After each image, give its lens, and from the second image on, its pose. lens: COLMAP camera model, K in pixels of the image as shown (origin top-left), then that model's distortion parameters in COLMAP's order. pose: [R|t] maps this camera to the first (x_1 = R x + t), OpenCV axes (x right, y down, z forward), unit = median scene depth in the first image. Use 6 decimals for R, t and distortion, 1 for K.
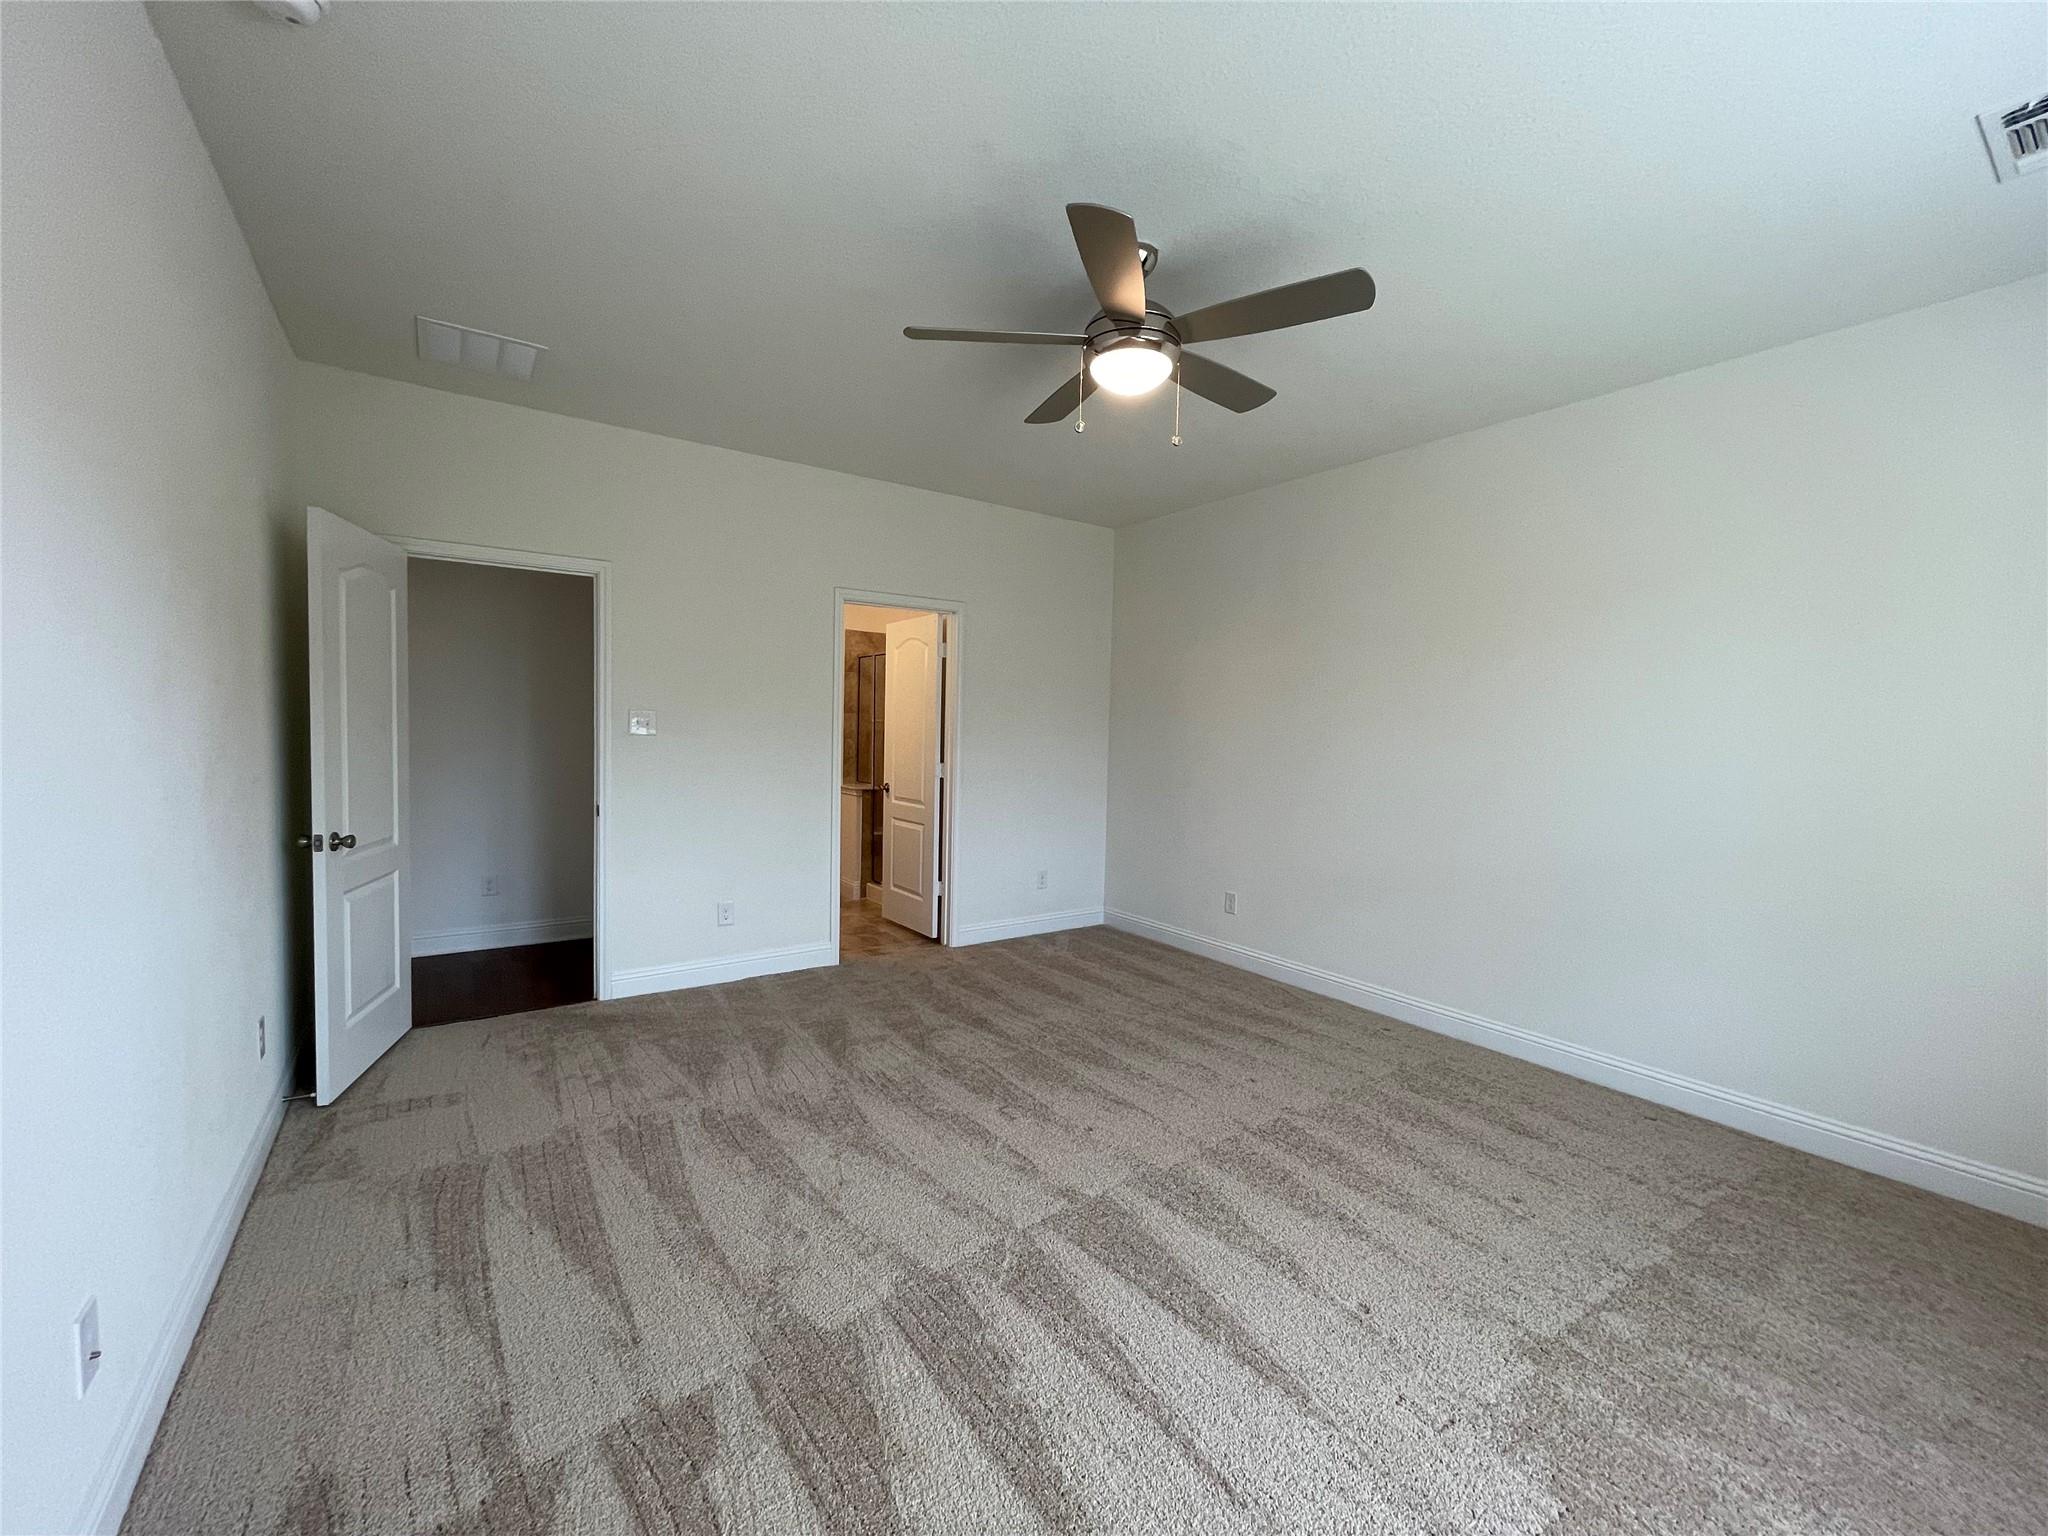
lens RADIAL K [[827.8, 0, 1021.7], [0, 827.8, 766.8], [0, 0, 1]] dist [-0.005740, 0.000787]
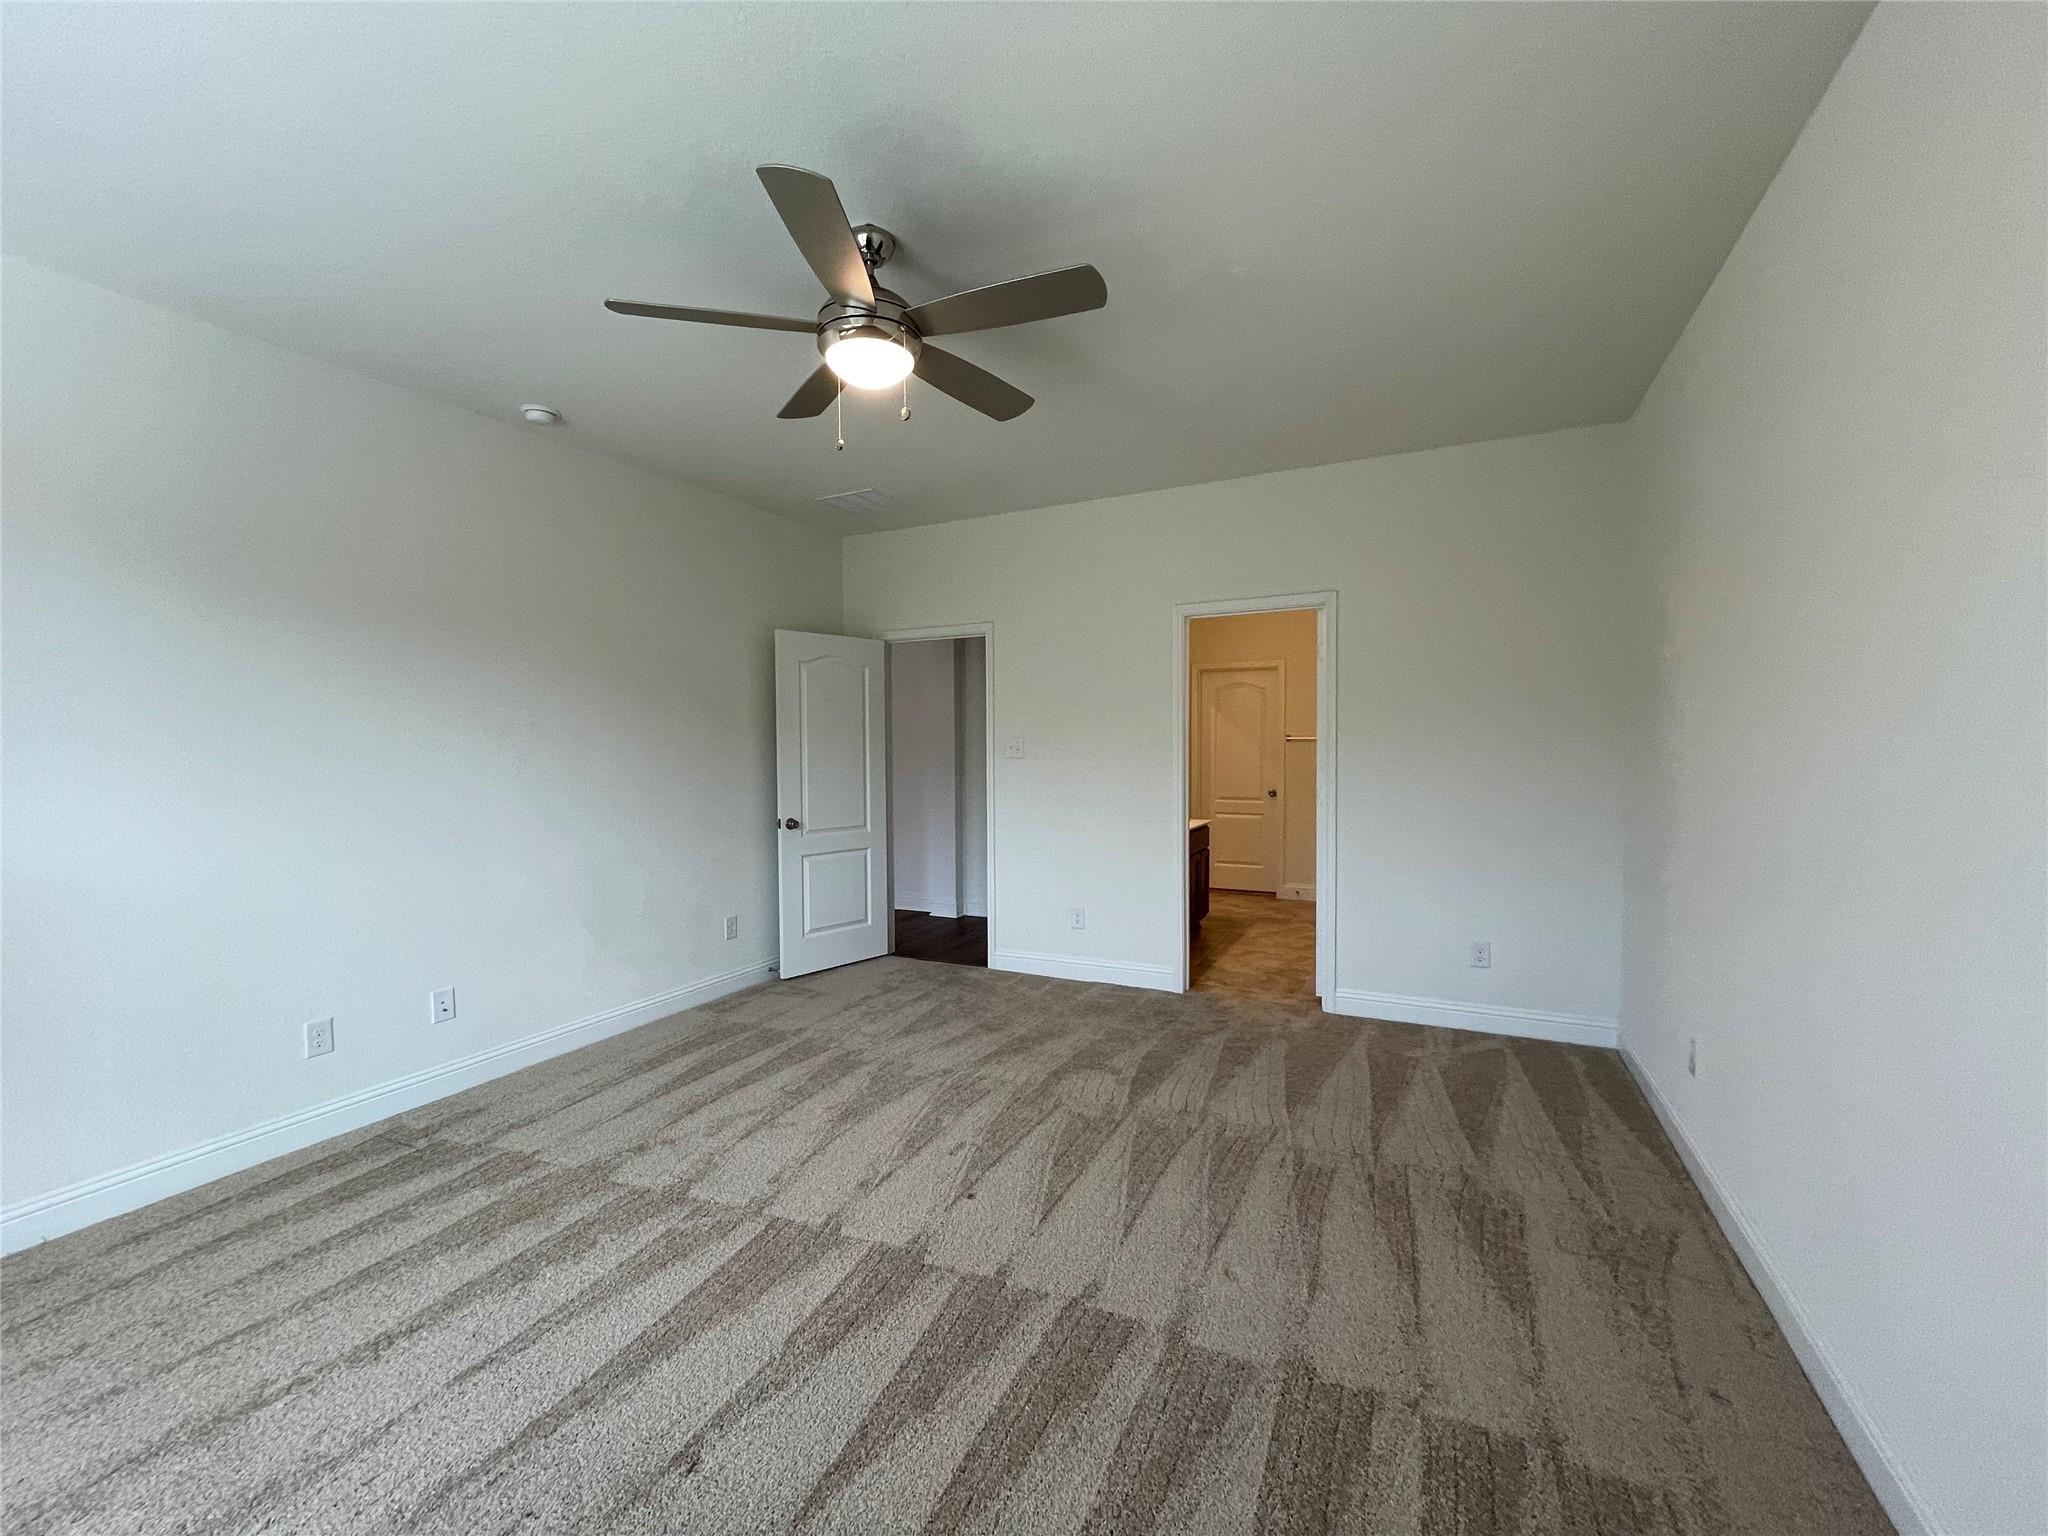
lens RADIAL K [[827.8, 0, 1022.7], [0, 827.8, 769.8], [0, 0, 1]] dist [-0.005740, 0.000787]
pose [[0.479373, 0.000501, -0.877611, 0.672617], [-0.022417, 0.999681, -0.011674, -0.007752], [0.877325, 0.025269, 0.479231, 0.463766]]
